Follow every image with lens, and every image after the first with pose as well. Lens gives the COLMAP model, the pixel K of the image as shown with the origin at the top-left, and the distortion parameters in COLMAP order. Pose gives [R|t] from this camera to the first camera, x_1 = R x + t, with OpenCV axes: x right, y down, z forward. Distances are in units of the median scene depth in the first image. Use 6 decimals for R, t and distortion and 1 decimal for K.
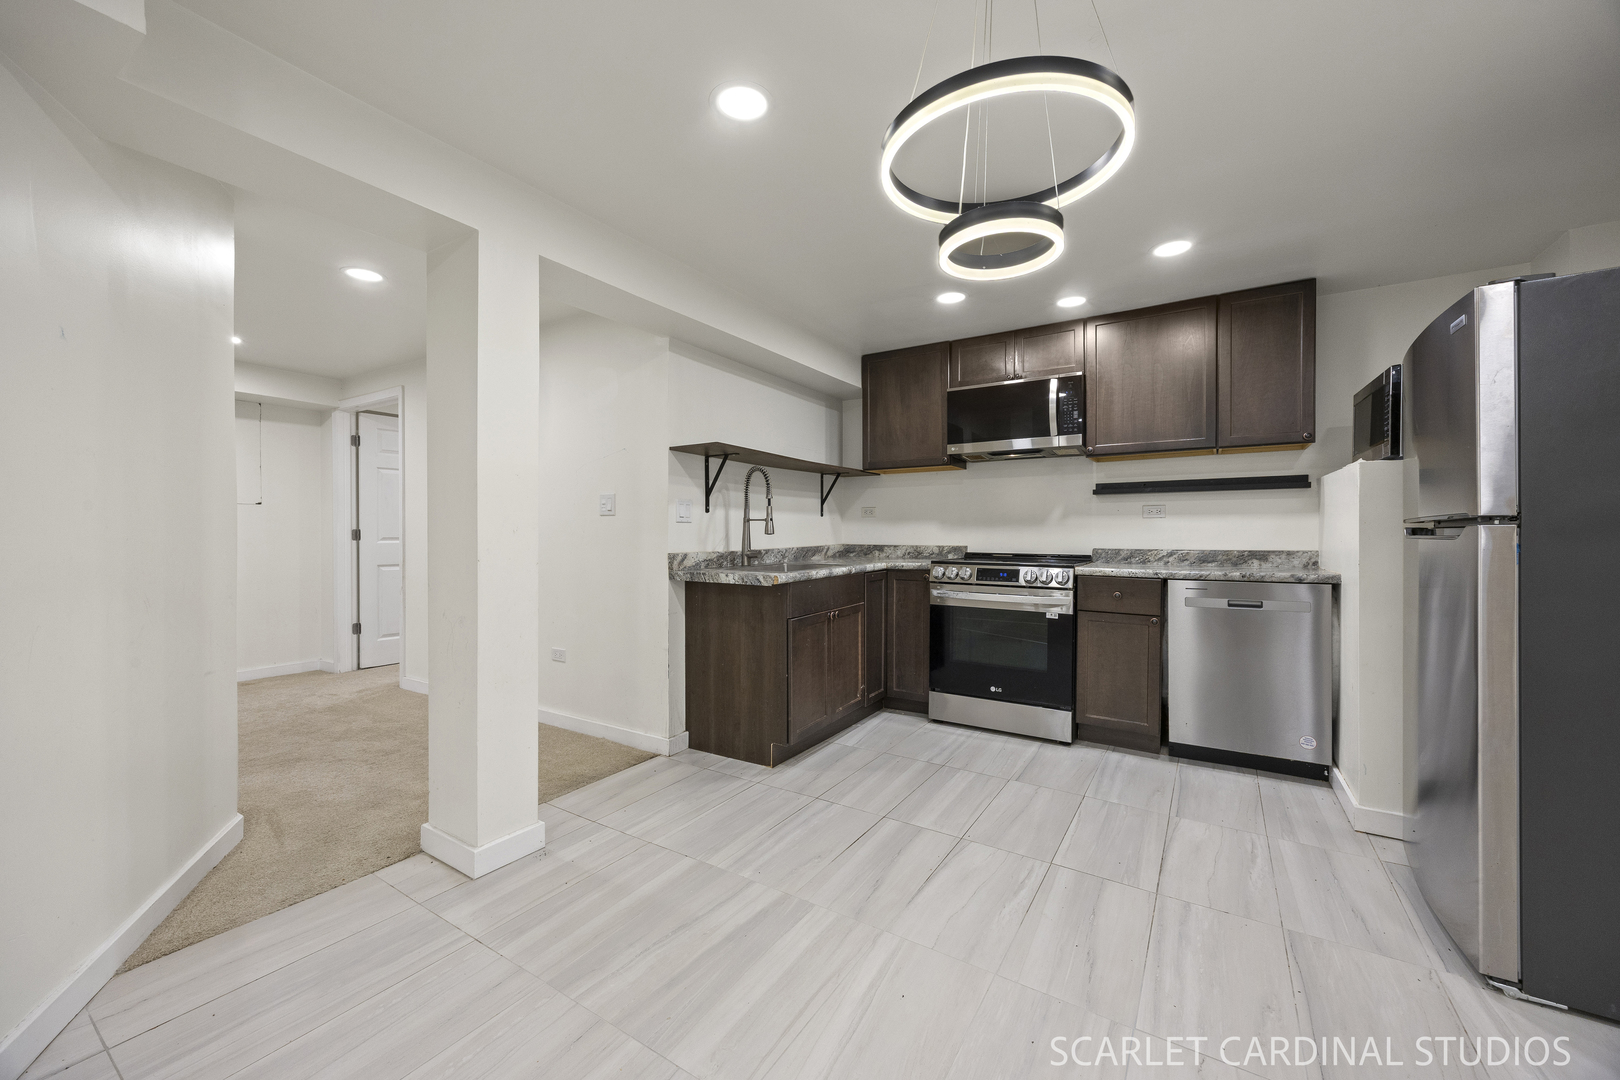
lens RADIAL K [[622.3, 0, 811.9], [0, 622.3, 537.4], [0, 0, 1]] dist [0.003780, -0.000041]
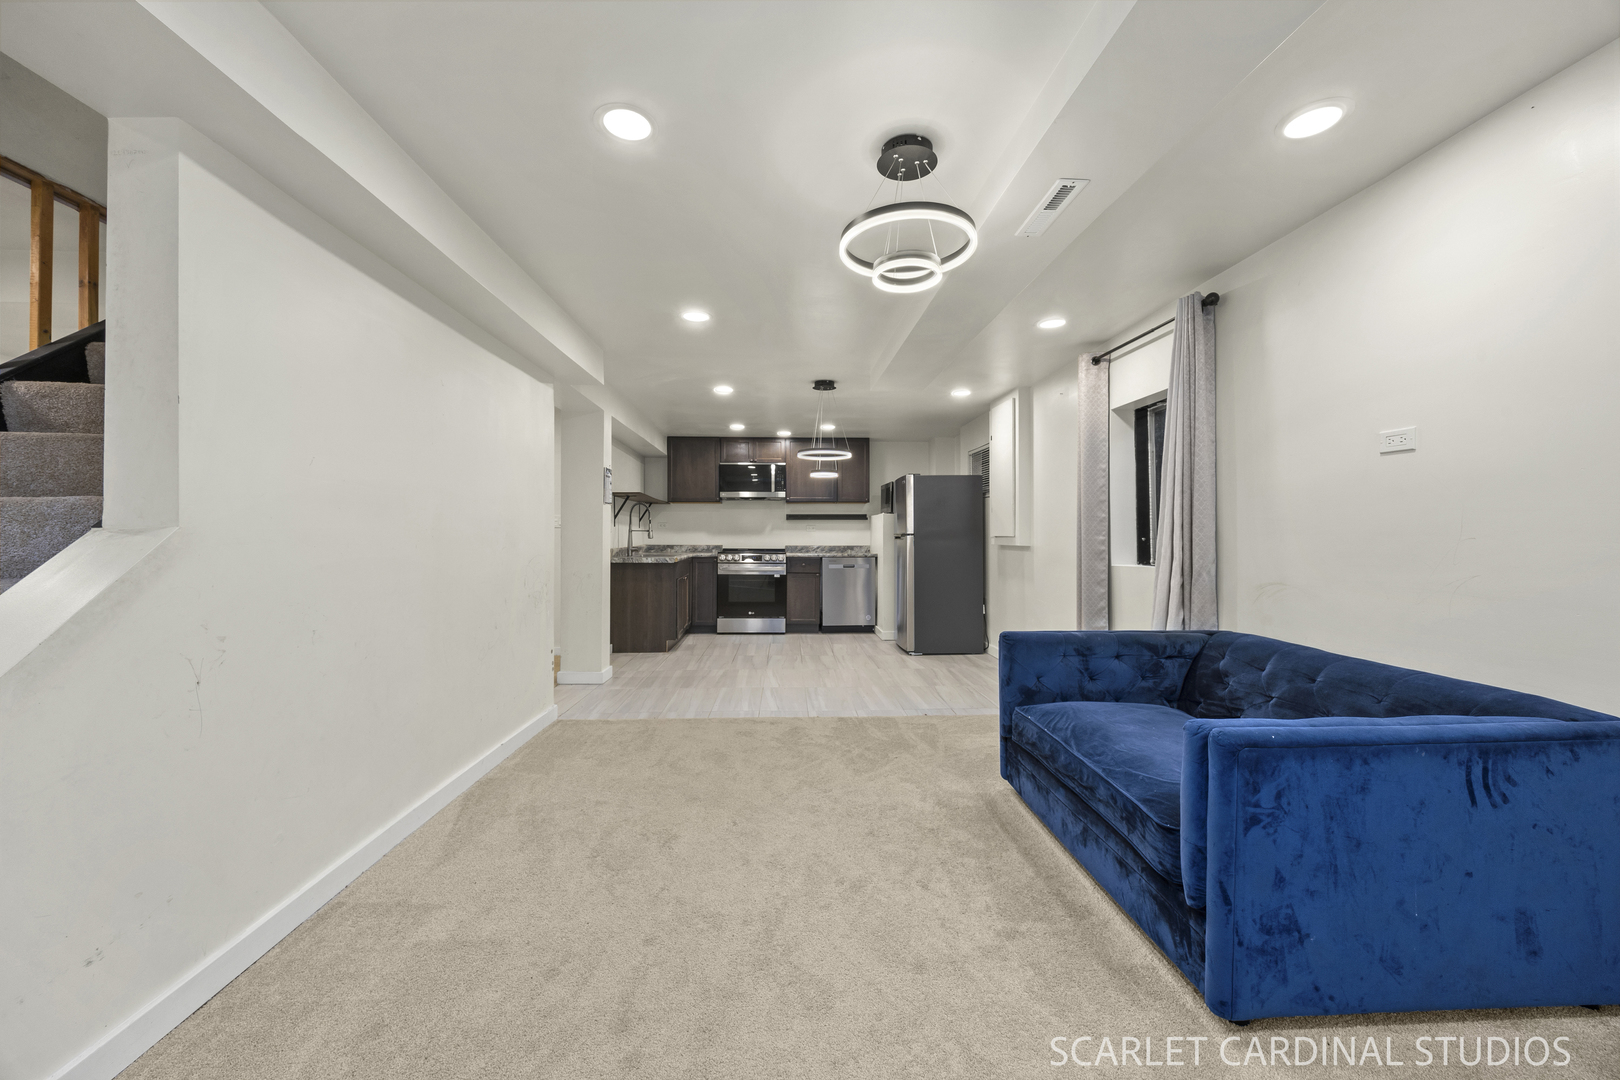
lens RADIAL K [[622.3, 0, 808.8], [0, 622.3, 537.2], [0, 0, 1]] dist [0.003780, -0.000041]
pose [[0.819738, 0.001214, 0.572738, -0.745111], [0.003720, 0.999965, -0.007444, 0.006298], [-0.572727, 0.008232, 0.819705, -0.823482]]
